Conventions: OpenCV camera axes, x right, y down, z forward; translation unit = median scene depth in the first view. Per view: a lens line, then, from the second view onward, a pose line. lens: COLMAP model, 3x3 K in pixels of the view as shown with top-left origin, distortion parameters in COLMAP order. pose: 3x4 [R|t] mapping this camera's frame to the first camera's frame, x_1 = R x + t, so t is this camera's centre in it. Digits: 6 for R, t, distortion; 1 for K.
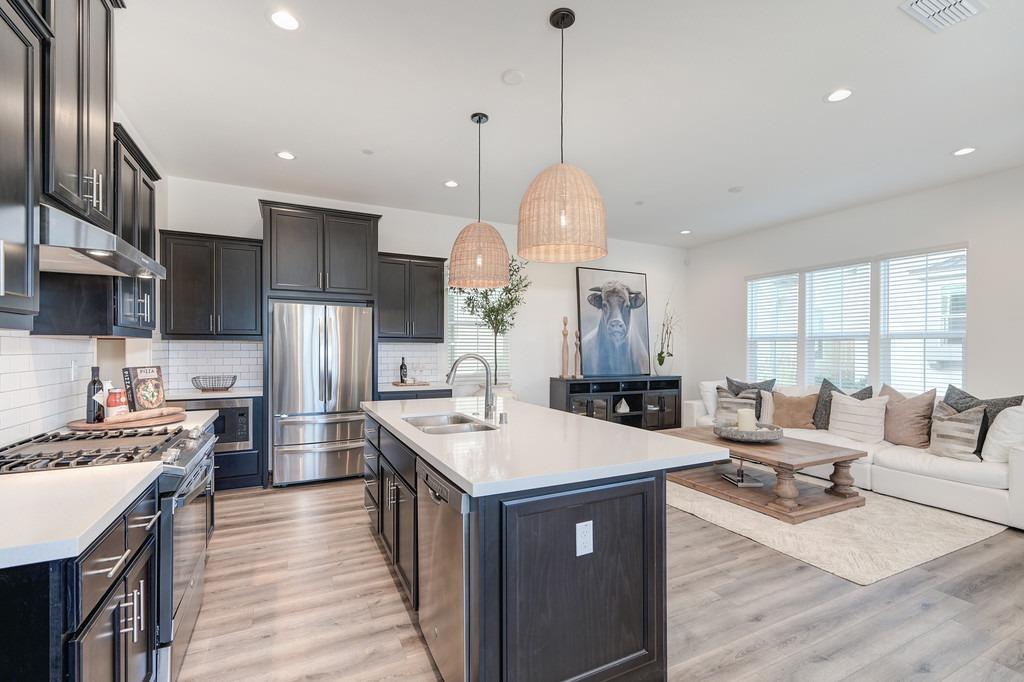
lens RADIAL K [[449.3, 0, 520.3], [0, 449.3, 346.4], [0, 0, 1]] dist [0.002688, -0.000287]
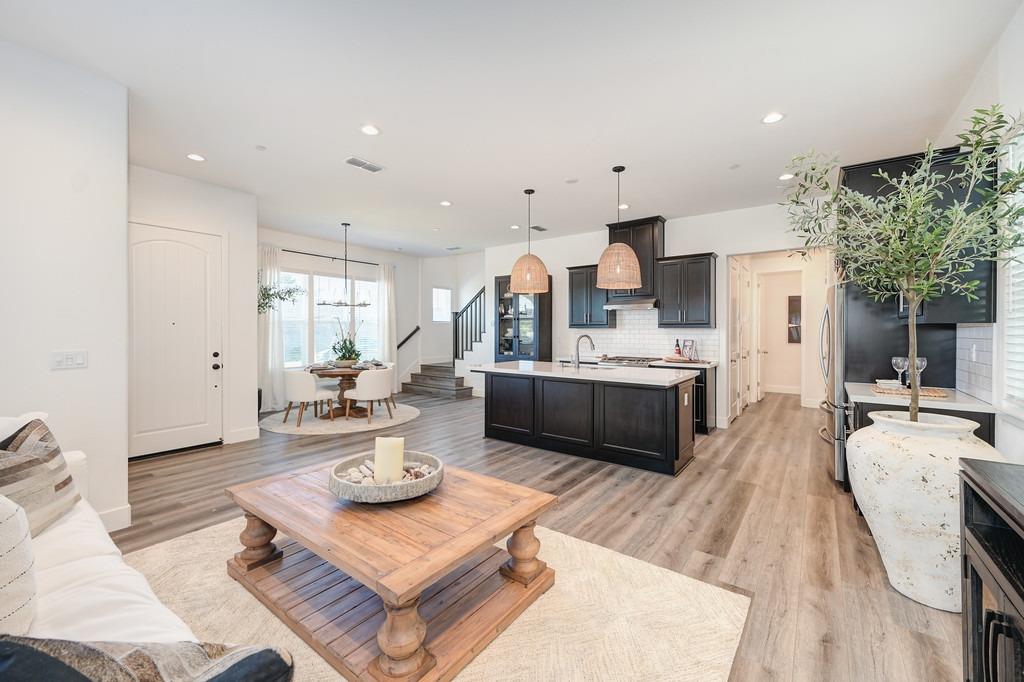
lens RADIAL K [[421.7, 0, 518.4], [0, 421.7, 330.4], [0, 0, 1]] dist [-0.000288, -0.000508]
pose [[-0.896724, -0.001521, -0.442587, 0.379156], [-0.001887, 0.999998, 0.000387, -0.002726], [0.442586, 0.001182, -0.896725, 0.997691]]
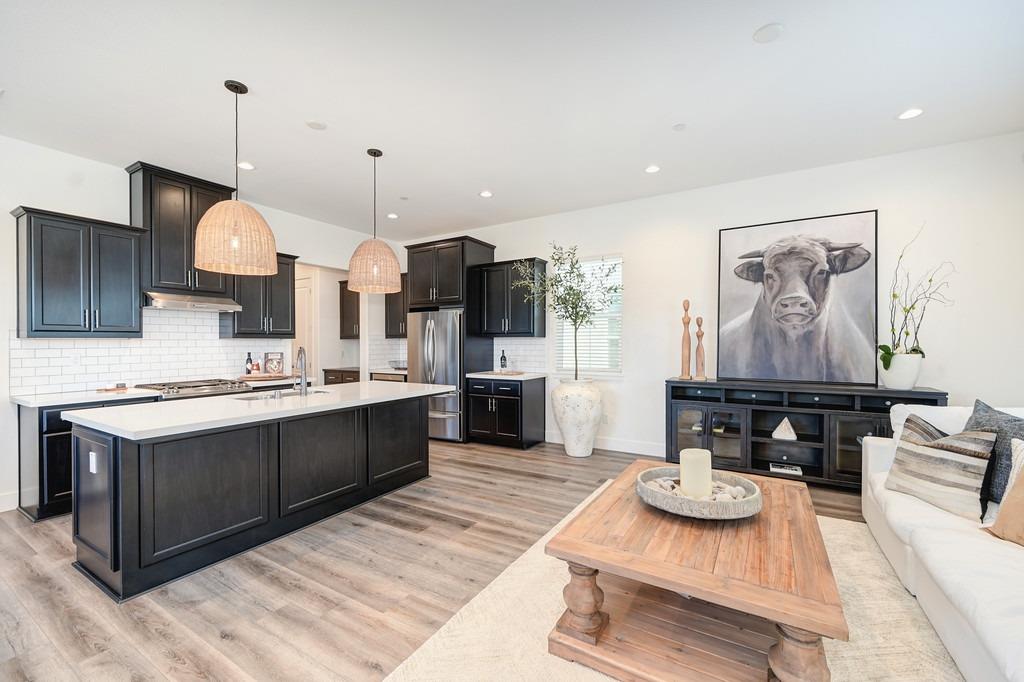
lens RADIAL K [[421.7, 0, 519.0], [0, 421.7, 337.3], [0, 0, 1]] dist [-0.000288, -0.000508]
pose [[0.535422, -0.015726, -0.844439, 0.524755], [0.011031, 0.999872, -0.011627, 0.003450], [0.844513, -0.003090, 0.535526, 0.346143]]
